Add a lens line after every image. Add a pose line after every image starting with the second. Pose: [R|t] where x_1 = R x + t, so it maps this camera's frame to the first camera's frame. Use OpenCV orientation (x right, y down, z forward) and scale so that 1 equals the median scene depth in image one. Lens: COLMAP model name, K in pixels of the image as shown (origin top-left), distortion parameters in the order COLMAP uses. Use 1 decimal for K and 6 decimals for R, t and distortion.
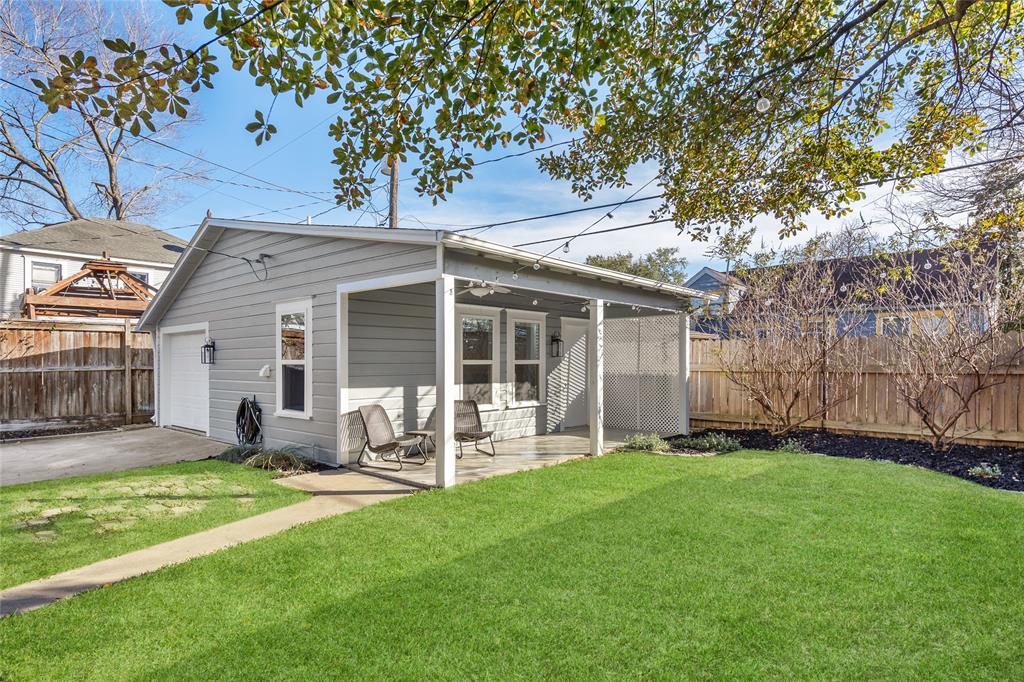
lens RADIAL K [[566.1, 0, 507.8], [0, 566.1, 369.6], [0, 0, 1]] dist [0.006009, 0.002583]
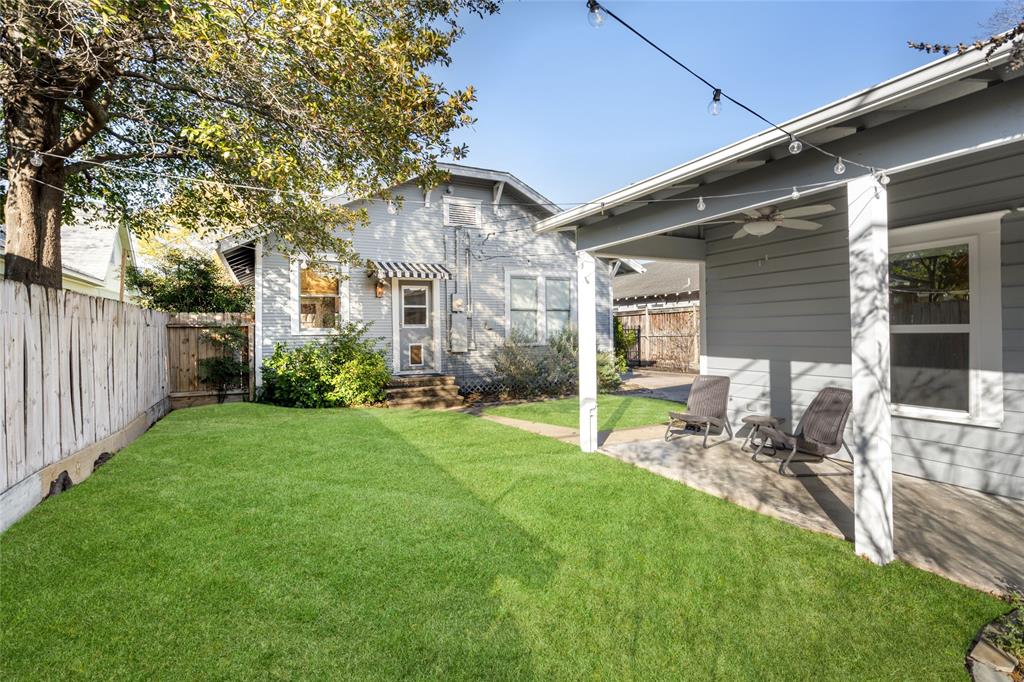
lens RADIAL K [[468.9, 0, 508.7], [0, 468.9, 335.8], [0, 0, 1]] dist [0.005361, -0.000632]
pose [[-0.421705, 0.012555, -0.906646, 0.402635], [0.005290, 0.999921, 0.011386, -0.010281], [0.906717, 0.000006, -0.421739, 0.636228]]
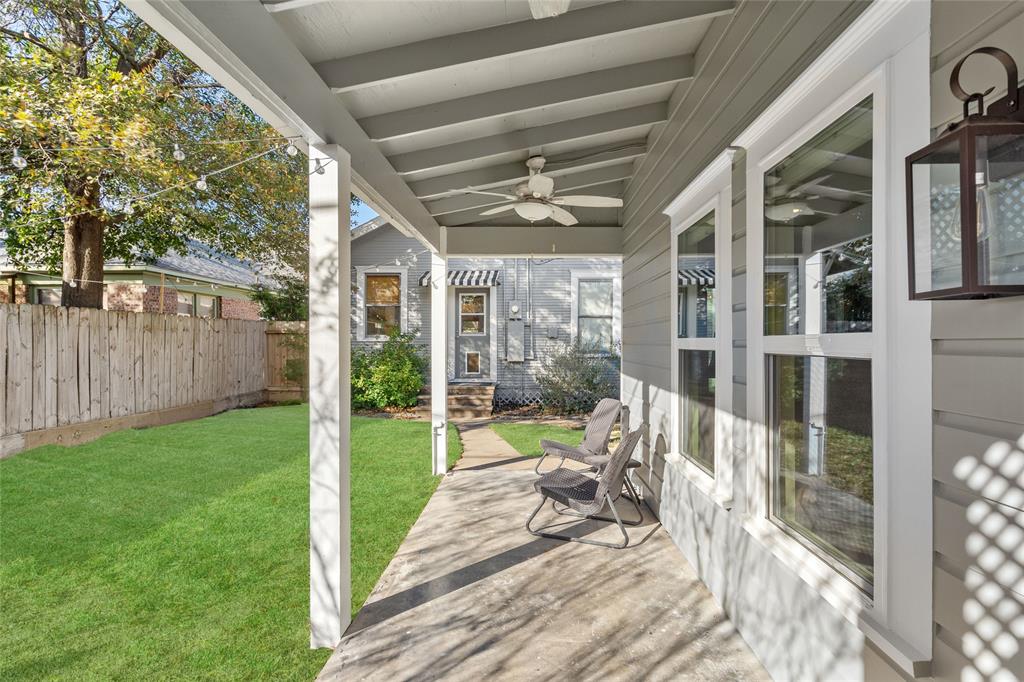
lens RADIAL K [[493.5, 0, 515.6], [0, 493.5, 341.0], [0, 0, 1]] dist [-0.005821, -0.000357]
pose [[-0.769094, -0.000413, -0.639136, 0.179588], [-0.005845, 0.999963, 0.006388, -0.011899], [0.639109, 0.008649, -0.769067, 0.893354]]
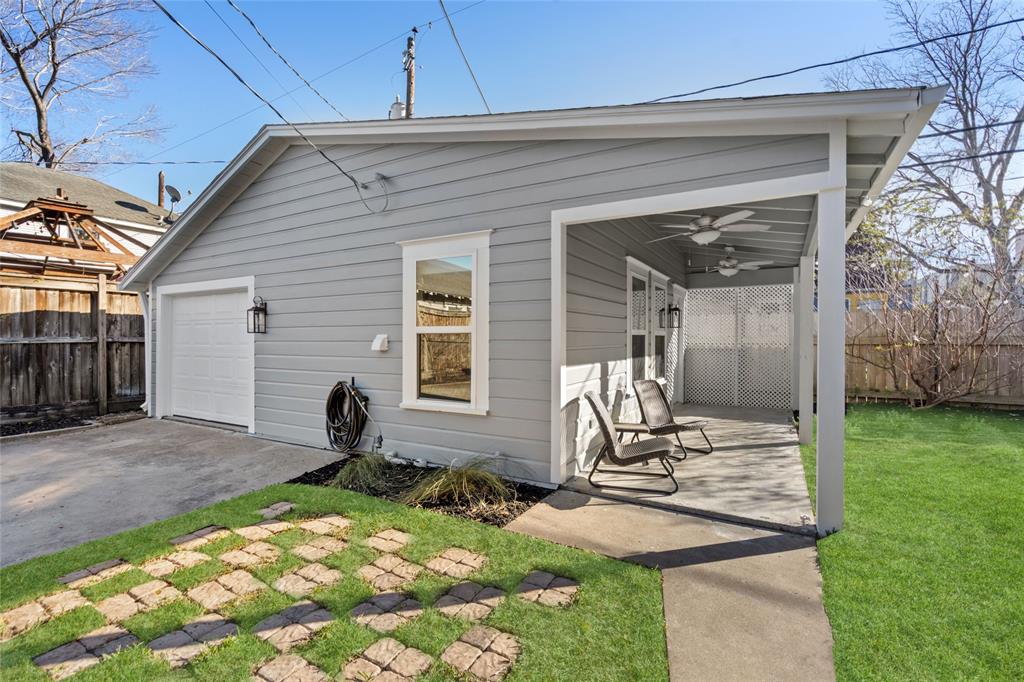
lens RADIAL K [[468.9, 0, 514.1], [0, 468.9, 340.6], [0, 0, 1]] dist [0.005361, -0.000632]
pose [[0.978407, 0.000147, 0.206687, -0.278218], [0.001023, 0.999984, -0.005556, 0.002260], [-0.206684, 0.005647, 0.978391, 0.290998]]
